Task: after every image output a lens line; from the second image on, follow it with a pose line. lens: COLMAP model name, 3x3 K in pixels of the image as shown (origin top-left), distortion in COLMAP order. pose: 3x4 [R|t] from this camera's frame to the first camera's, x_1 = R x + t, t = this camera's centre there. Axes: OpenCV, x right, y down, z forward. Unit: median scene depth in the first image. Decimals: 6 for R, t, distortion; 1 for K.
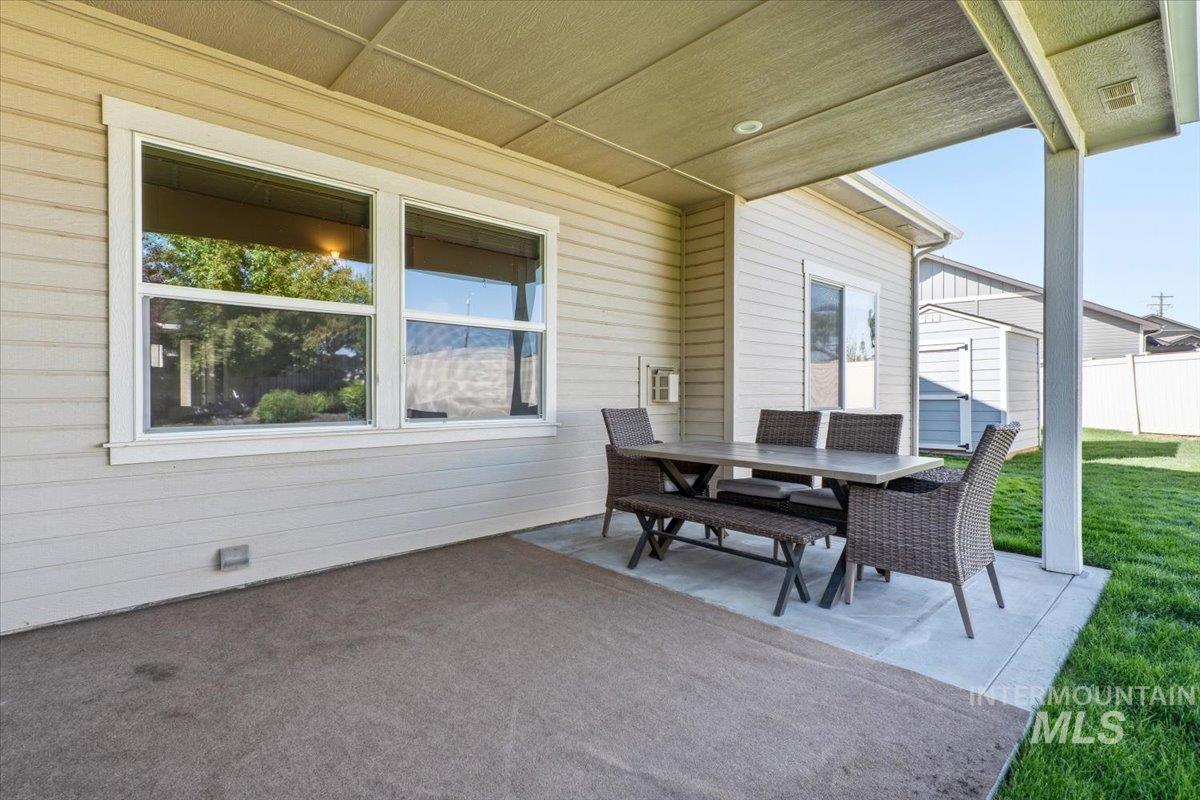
lens RADIAL K [[585.3, 0, 596.3], [0, 585.3, 394.5], [0, 0, 1]] dist [0.005212, 0.000515]
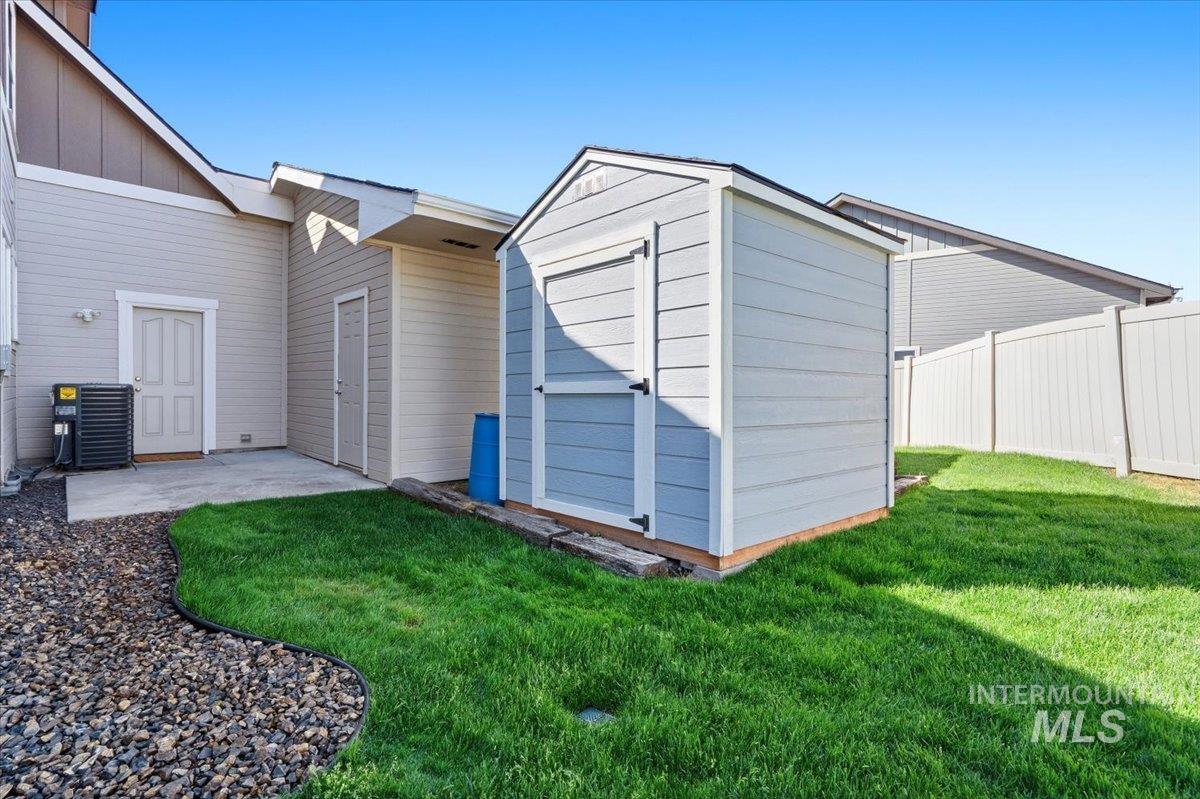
lens RADIAL K [[585.3, 0, 596.3], [0, 585.3, 394.0], [0, 0, 1]] dist [0.005212, 0.000515]
pose [[0.999950, 0.009570, -0.002968, 0.601693], [-0.009560, 0.999949, 0.003216, 0.007813], [0.002999, -0.003187, 0.999990, 0.638807]]
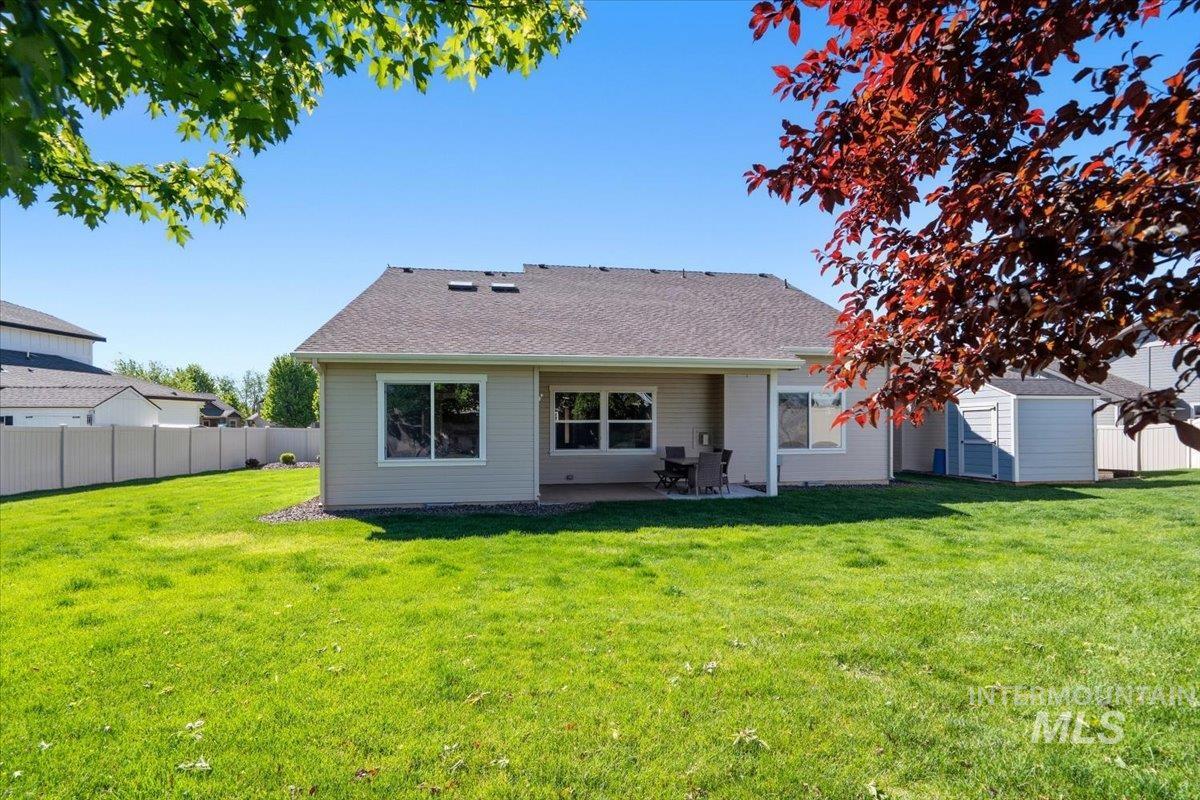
lens RADIAL K [[585.3, 0, 596.3], [0, 585.3, 394.5], [0, 0, 1]] dist [0.005212, 0.000515]
pose [[0.825163, -0.025321, -0.564327, 0.639989], [-0.002009, 0.998857, -0.047754, -0.045806], [0.564892, 0.040539, 0.824169, -0.799795]]
